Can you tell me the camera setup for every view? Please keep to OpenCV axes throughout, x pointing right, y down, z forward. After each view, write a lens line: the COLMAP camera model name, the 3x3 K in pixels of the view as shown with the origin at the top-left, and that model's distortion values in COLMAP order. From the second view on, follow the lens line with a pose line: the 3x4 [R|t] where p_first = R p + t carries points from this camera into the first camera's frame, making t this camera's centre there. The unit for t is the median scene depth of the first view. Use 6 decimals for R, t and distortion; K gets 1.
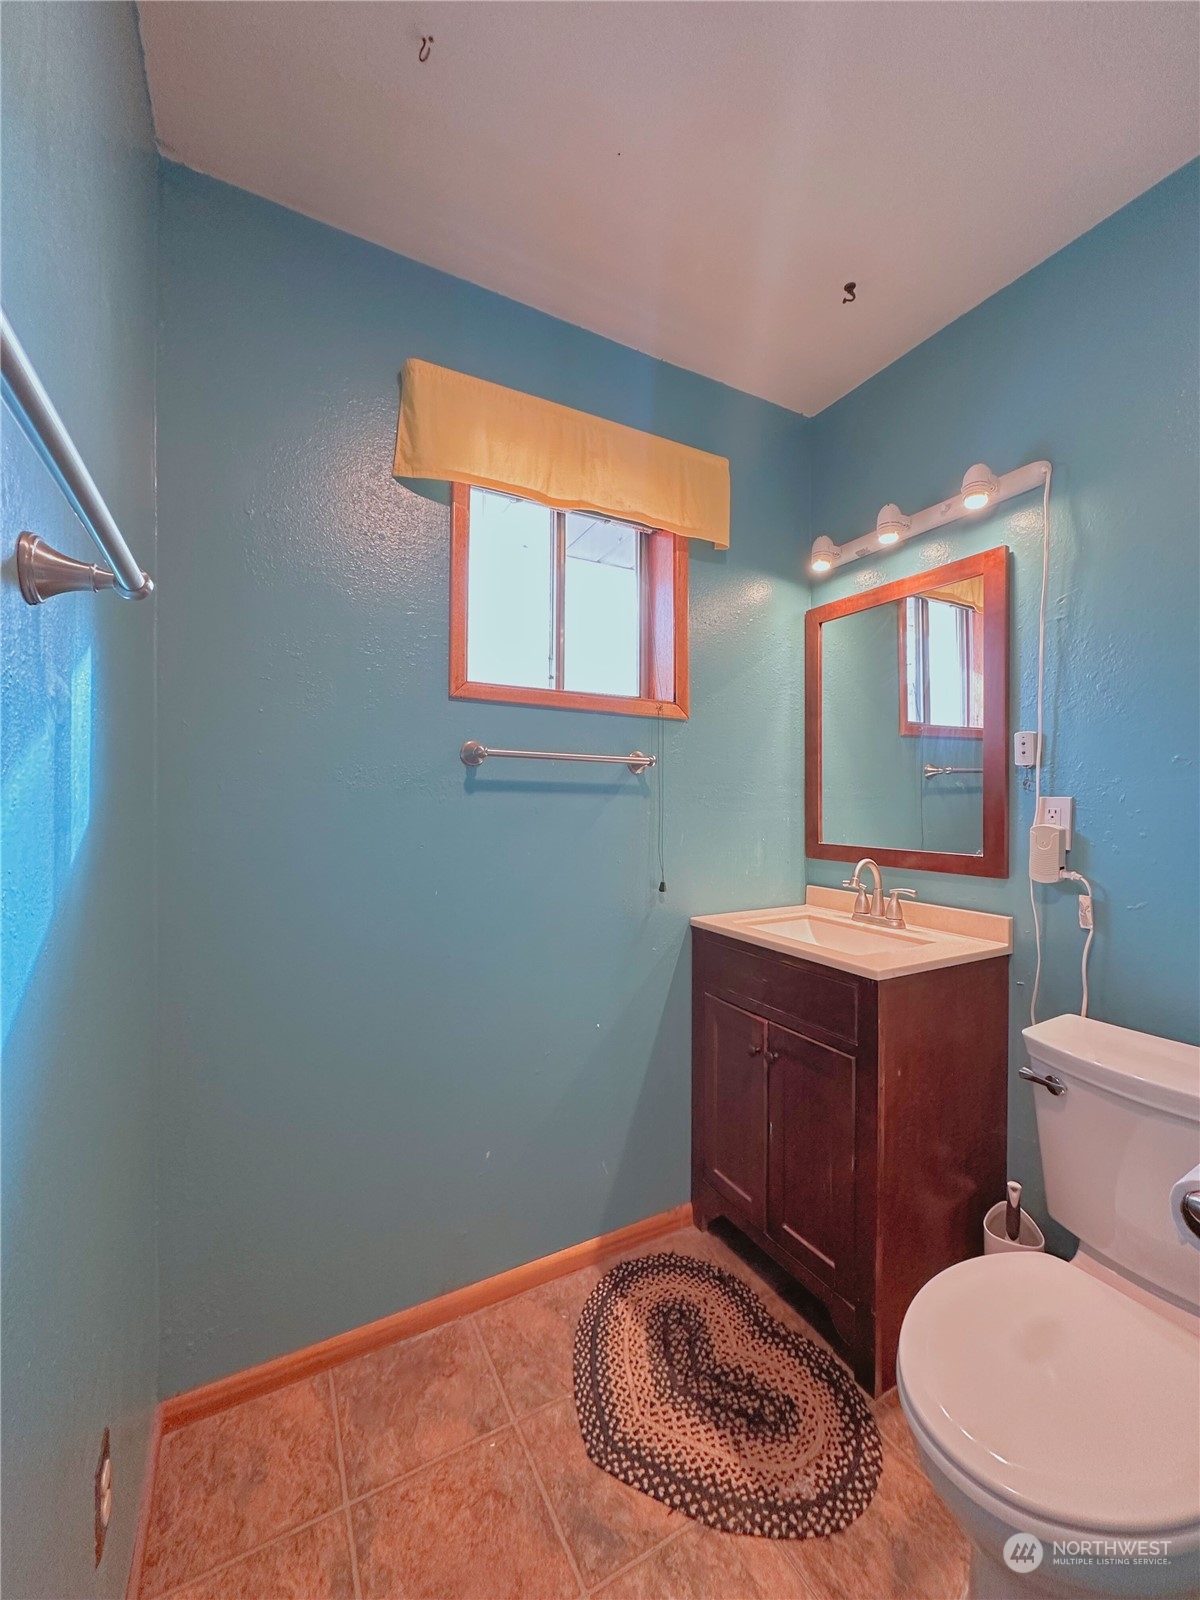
lens RADIAL K [[634.0, 0, 601.1], [0, 634.0, 799.3], [0, 0, 1]] dist [0.000396, 0.000297]
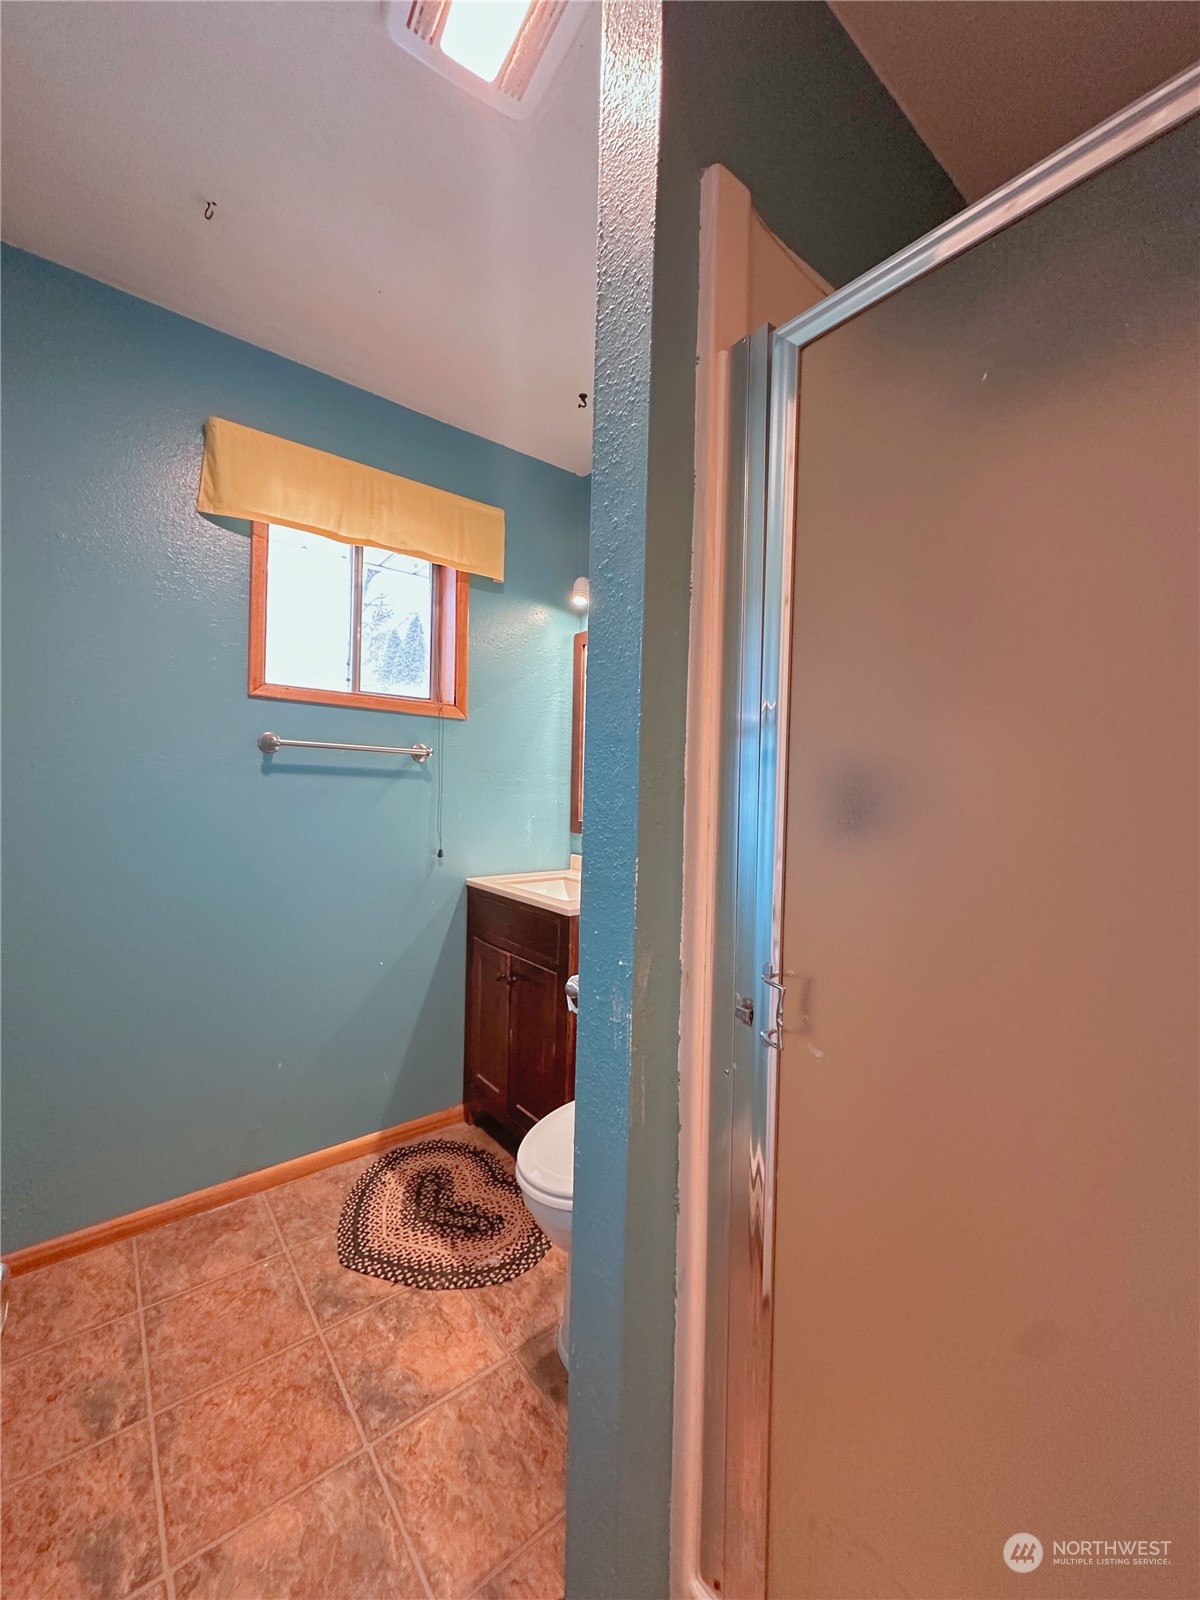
lens RADIAL K [[634.0, 0, 599.2], [0, 634.0, 799.6], [0, 0, 1]] dist [0.000396, 0.000297]
pose [[0.983740, 0.018291, 0.178665, 0.214439], [-0.023045, 0.999432, 0.024572, -0.006387], [-0.178114, -0.028290, 0.983603, -0.333533]]
